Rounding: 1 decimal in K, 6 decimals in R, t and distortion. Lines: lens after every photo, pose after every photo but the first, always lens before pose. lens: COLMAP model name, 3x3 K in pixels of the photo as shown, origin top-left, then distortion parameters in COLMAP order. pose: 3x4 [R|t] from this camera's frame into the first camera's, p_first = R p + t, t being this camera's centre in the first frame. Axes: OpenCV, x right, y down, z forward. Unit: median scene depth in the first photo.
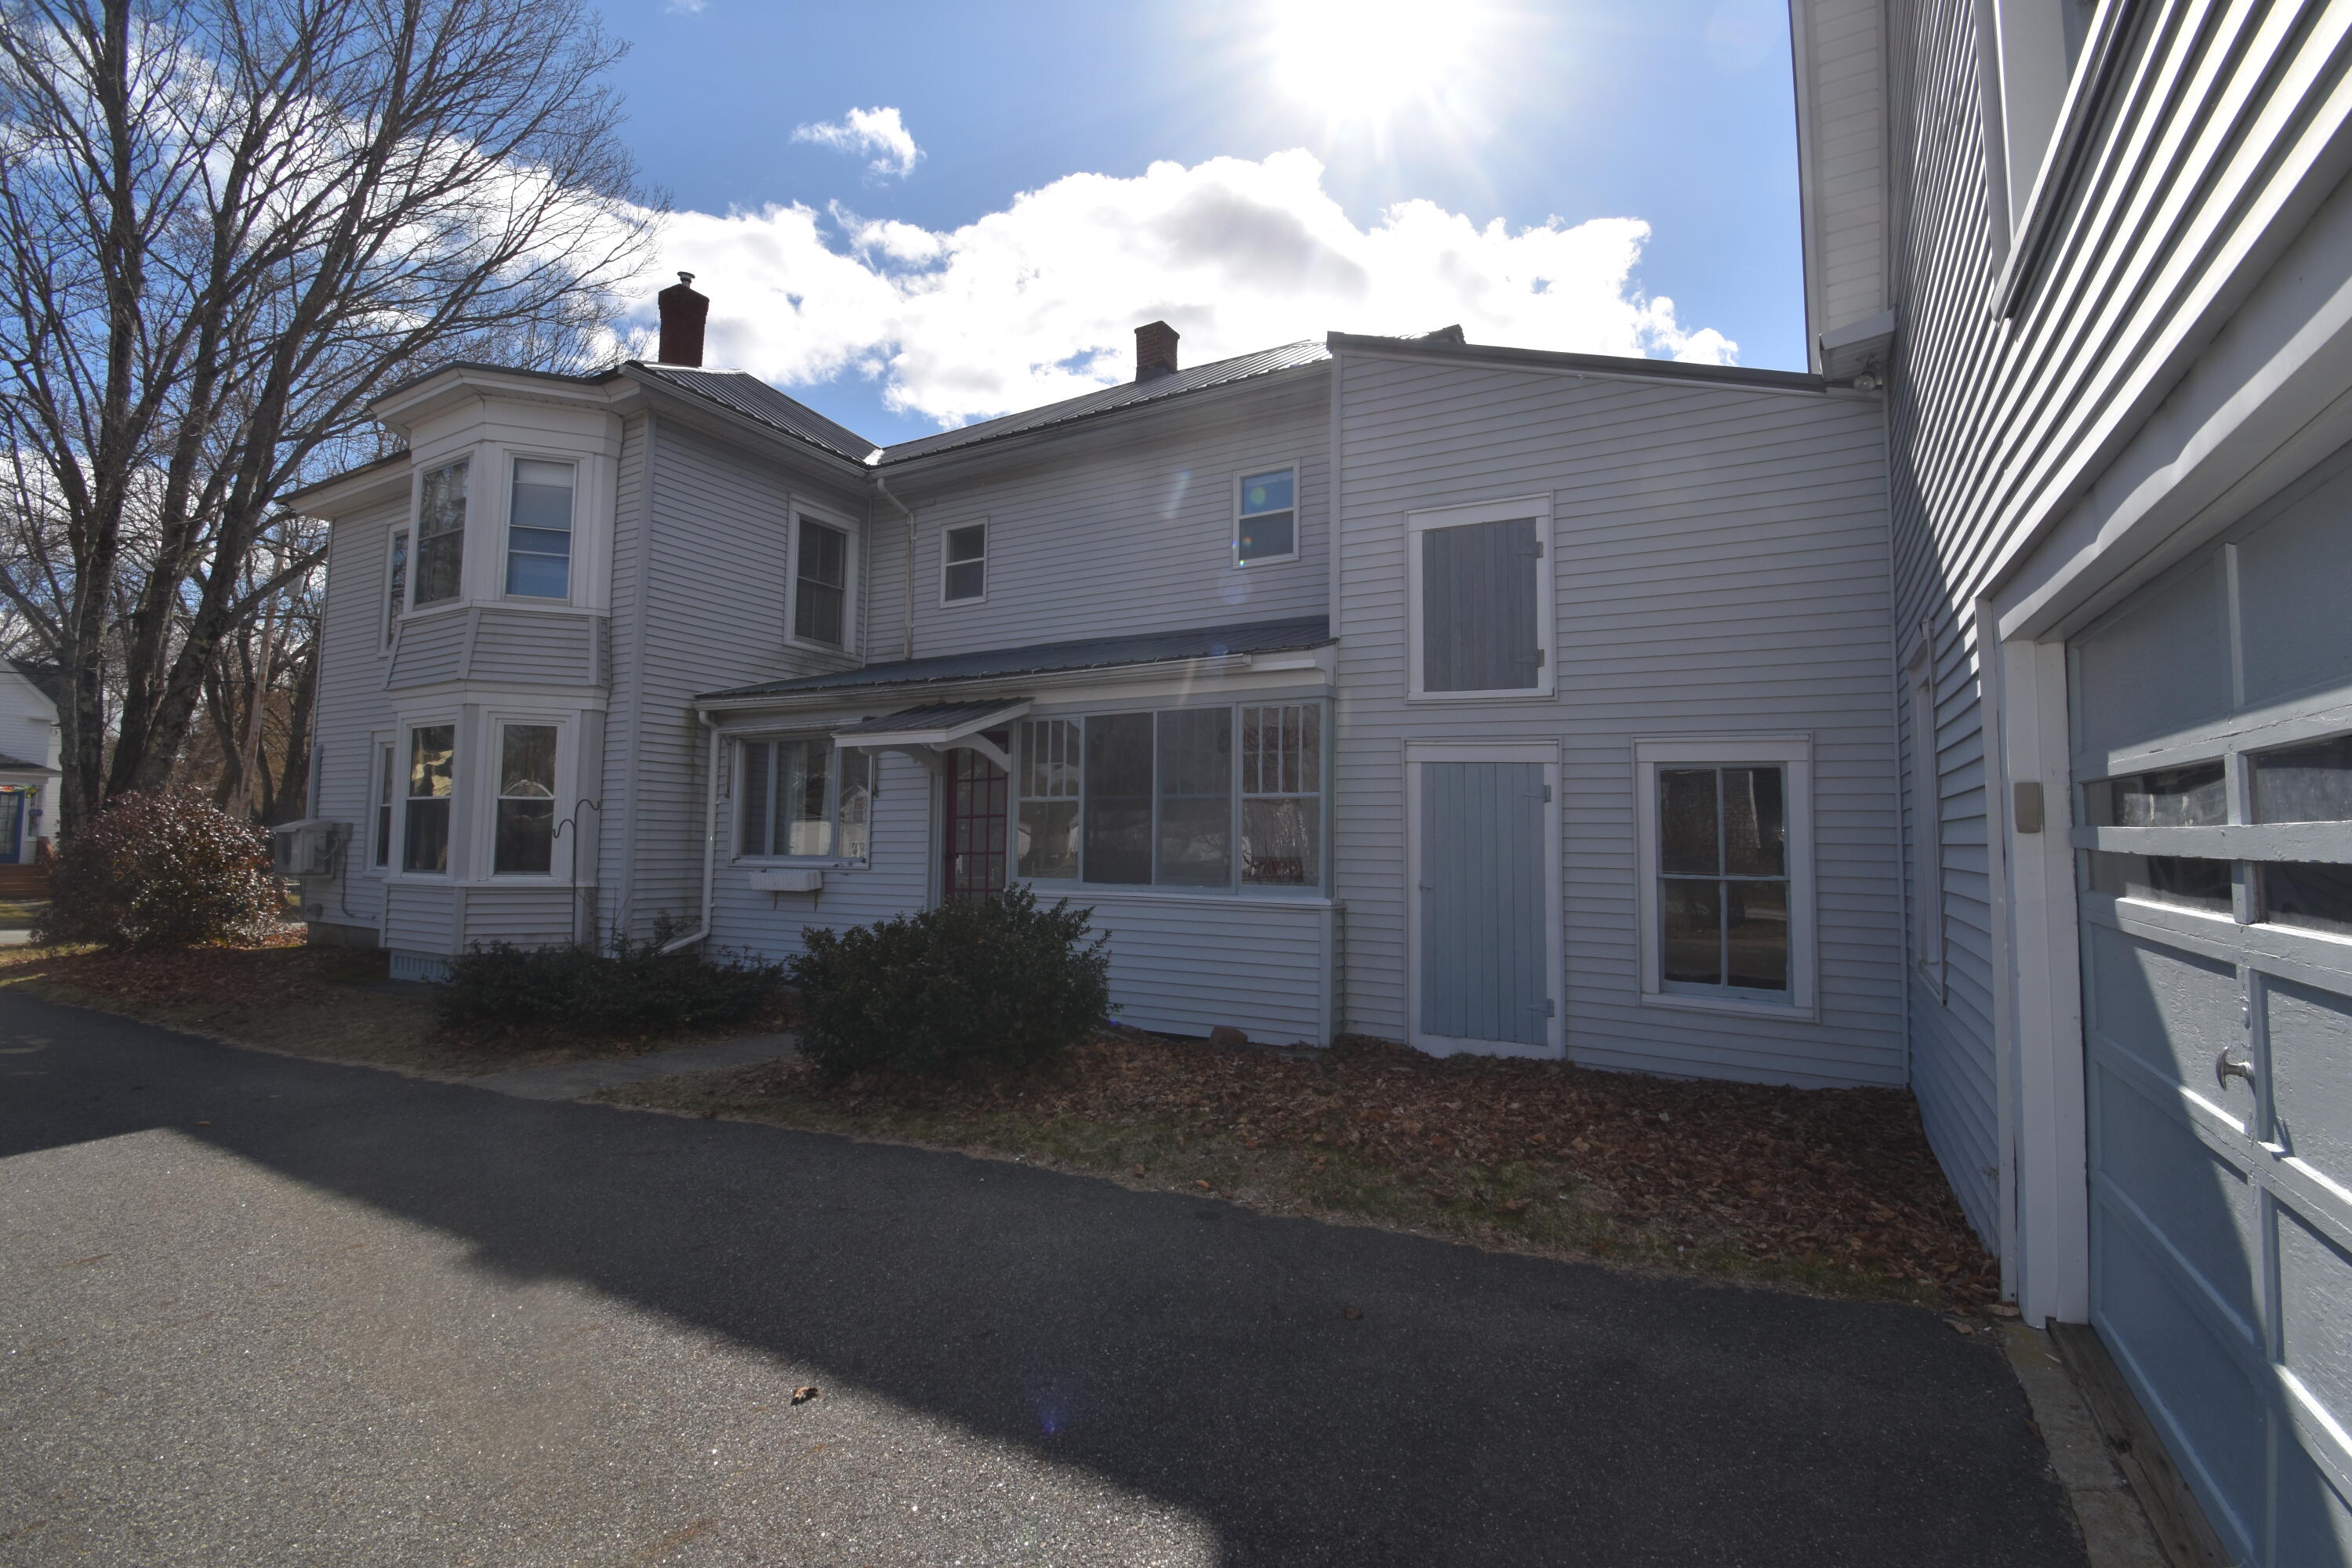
lens RADIAL K [[1053.7, 0, 1187.2], [0, 1053.7, 774.7], [0, 0, 1]] dist [0.042242, -0.037319]
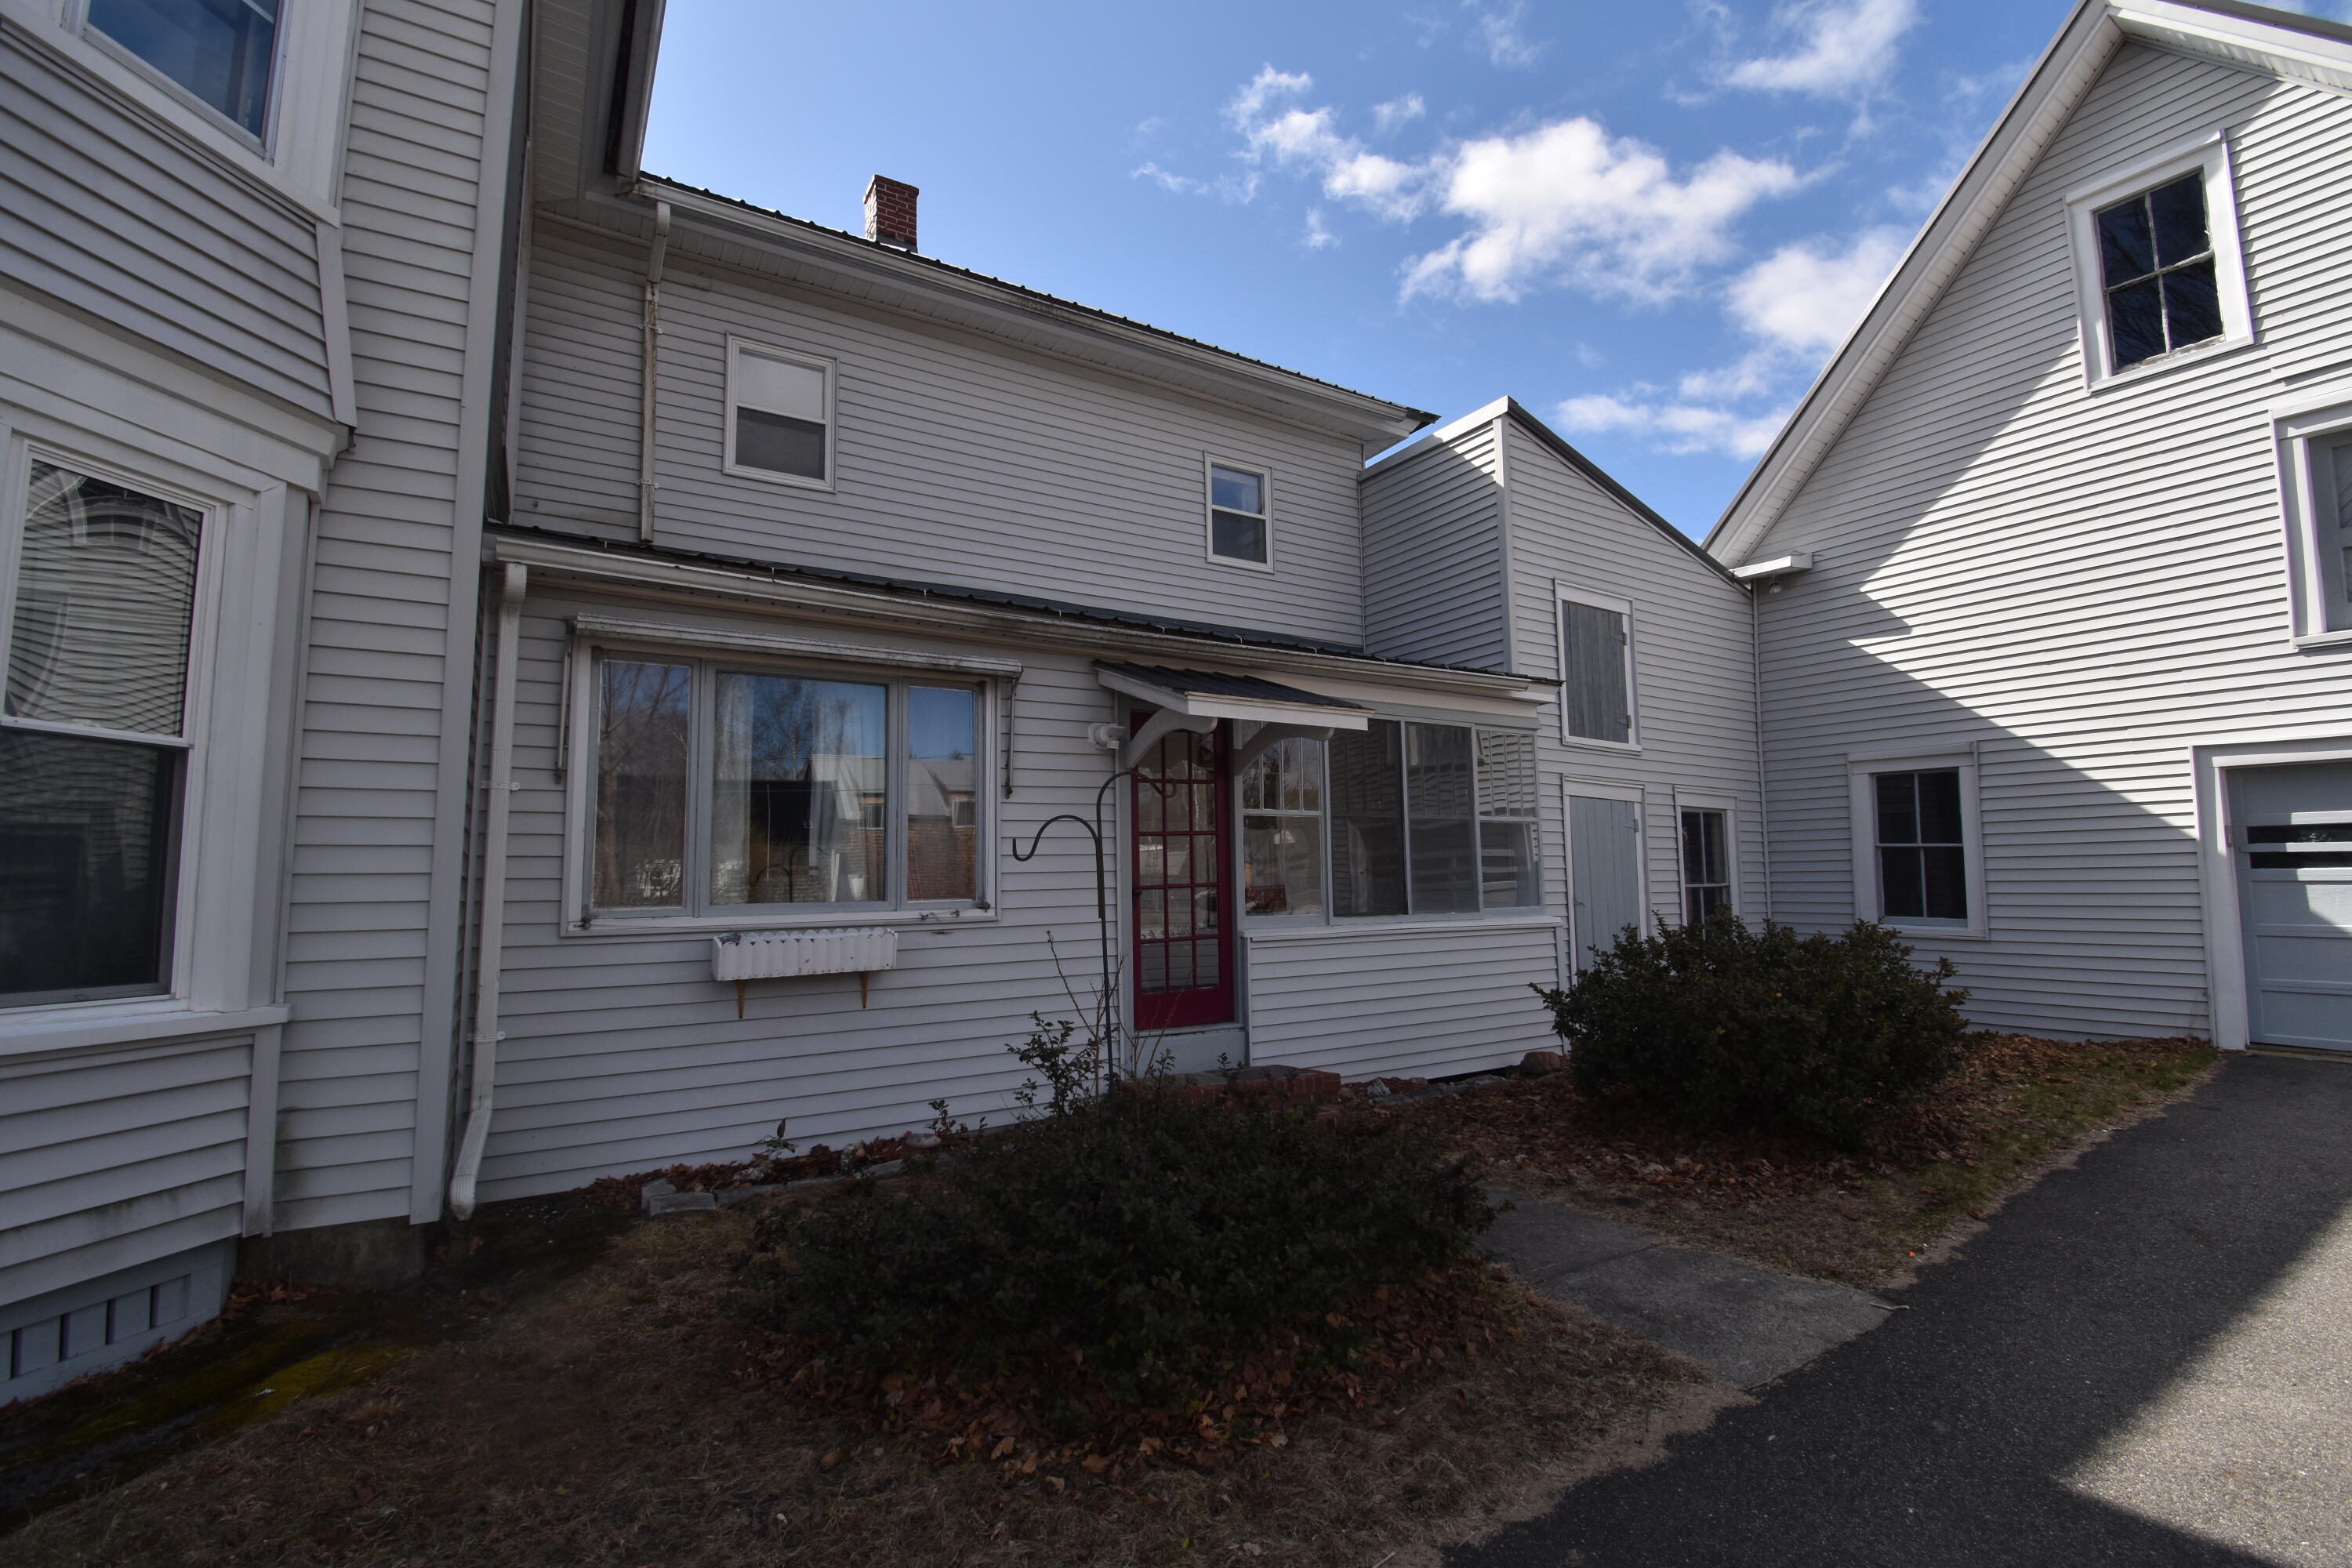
lens RADIAL K [[1053.7, 0, 1187.2], [0, 1053.7, 774.7], [0, 0, 1]] dist [0.042242, -0.037319]
pose [[0.457942, 0.072426, 0.886027, -1.062341], [-0.038622, 0.997356, -0.061565, 0.056330], [-0.888143, -0.006026, 0.459528, 0.875072]]
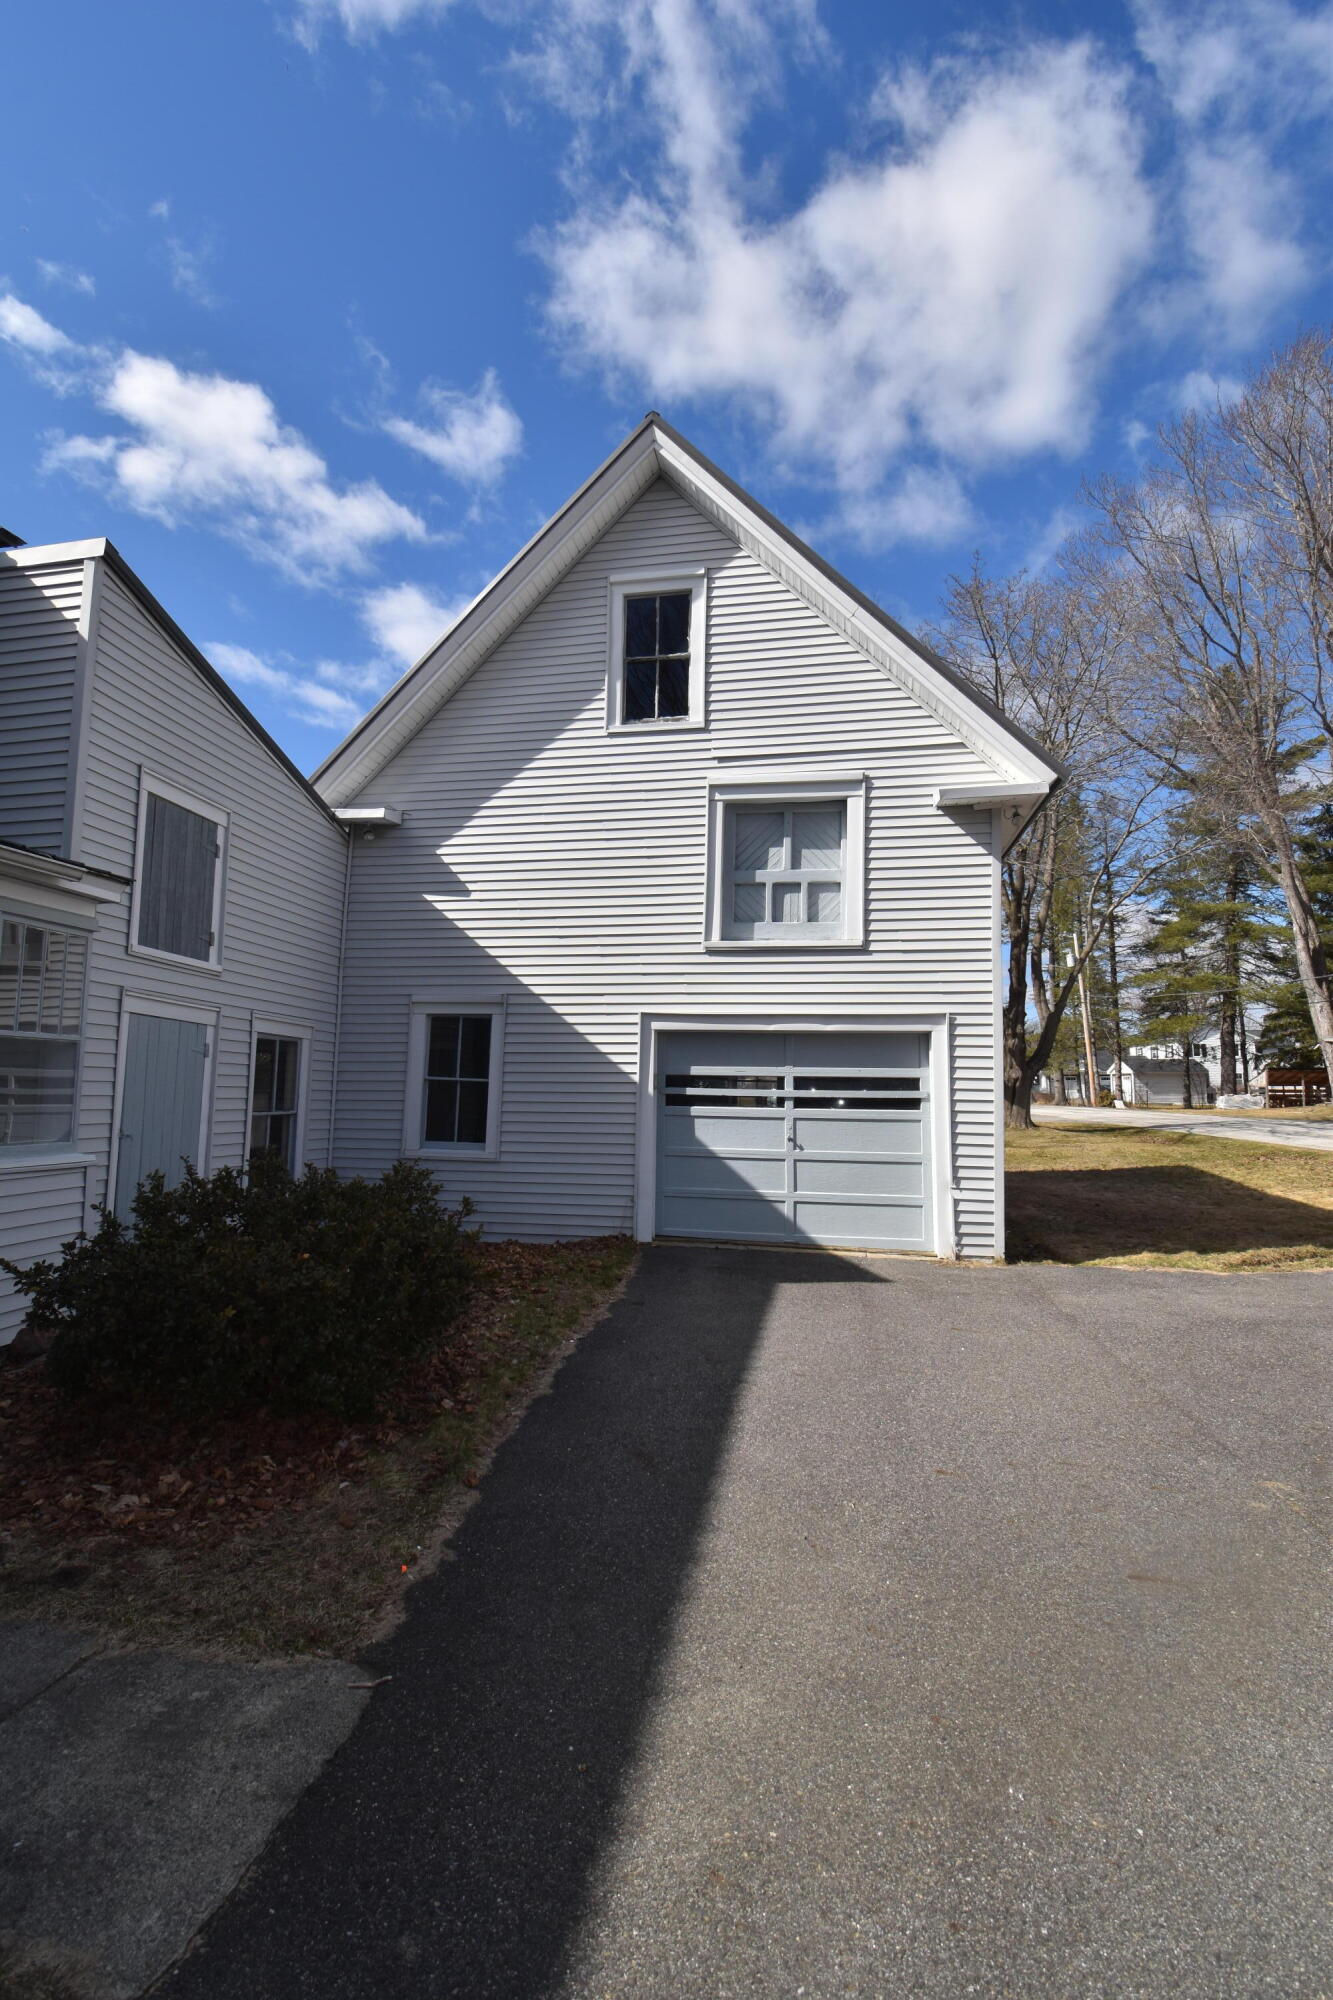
lens RADIAL K [[947.0, 0, 672.8], [0, 947.0, 987.8], [0, 0, 1]] dist [0.034586, -0.046995]
pose [[-0.341472, 0.092143, 0.935364, -0.864843], [-0.070033, 0.989922, -0.123084, 0.043422], [-0.937279, -0.107536, -0.331577, 0.852541]]
